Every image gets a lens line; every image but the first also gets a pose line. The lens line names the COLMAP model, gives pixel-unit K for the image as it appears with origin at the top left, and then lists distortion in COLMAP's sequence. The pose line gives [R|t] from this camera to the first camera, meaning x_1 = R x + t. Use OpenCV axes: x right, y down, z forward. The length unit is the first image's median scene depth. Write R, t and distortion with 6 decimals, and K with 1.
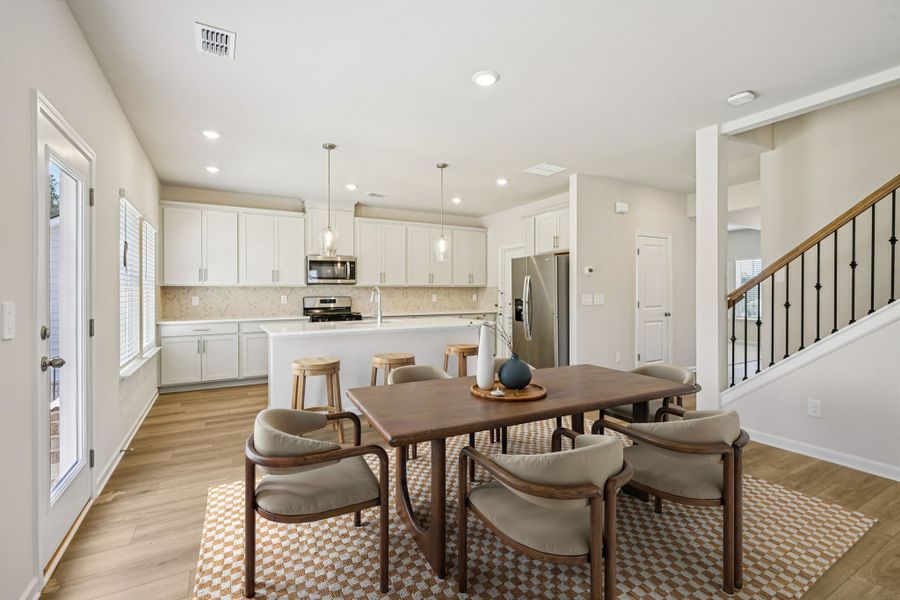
lens RADIAL K [[406.4, 0, 447.0], [0, 406.4, 291.2], [0, 0, 1]] dist [0.000596, 0.000090]
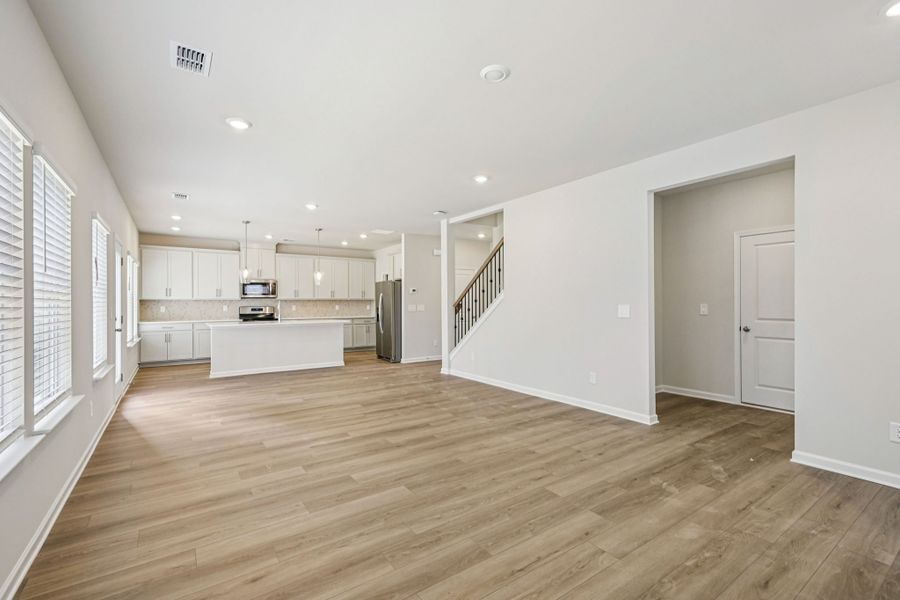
lens RADIAL K [[392.2, 0, 450.0], [0, 392.2, 300.0], [0, 0, 1]] dist [0.002114, 0.000096]
pose [[0.995284, -0.000114, 0.097001, 0.302968], [0.000706, 0.999981, -0.006070, -0.001290], [-0.096999, 0.006110, 0.995266, -0.556671]]
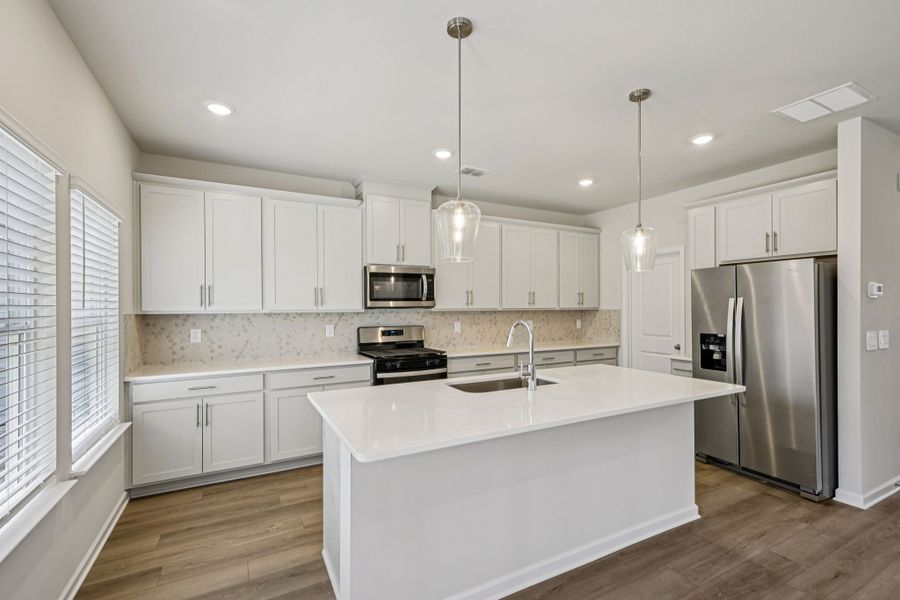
lens RADIAL K [[398.4, 0, 453.3], [0, 398.4, 305.8], [0, 0, 1]] dist [0.002222, 0.000236]
pose [[0.999826, 0.000875, -0.018654, -0.201198], [-0.000846, 0.999998, 0.001576, -0.024373], [0.018655, -0.001560, 0.999825, 0.377447]]
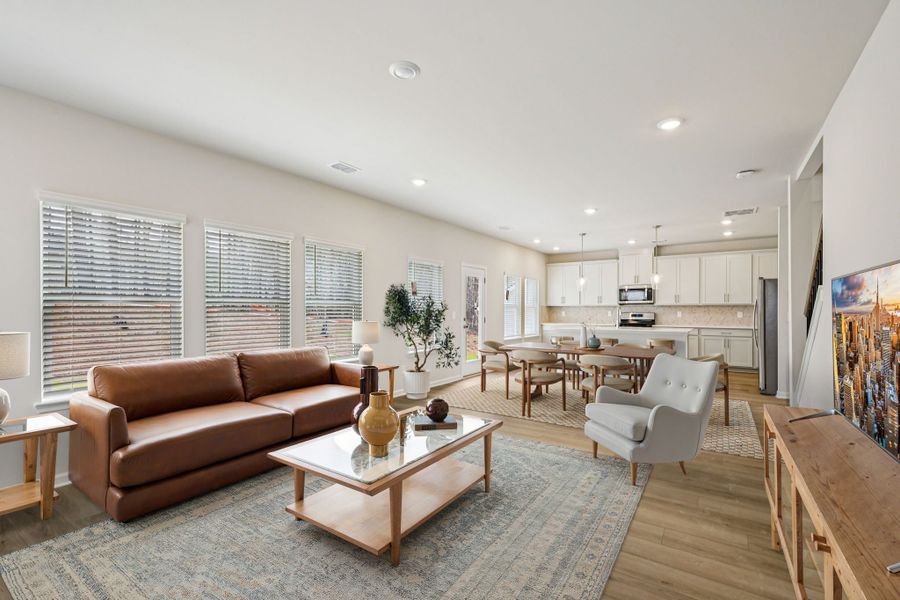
lens RADIAL K [[398.4, 0, 453.3], [0, 398.4, 305.8], [0, 0, 1]] dist [0.002222, 0.000236]
pose [[0.454714, -0.004377, -0.890627, 0.781641], [-0.000412, 0.999987, -0.005124, -0.003110], [0.890637, 0.002697, 0.454706, -0.290130]]
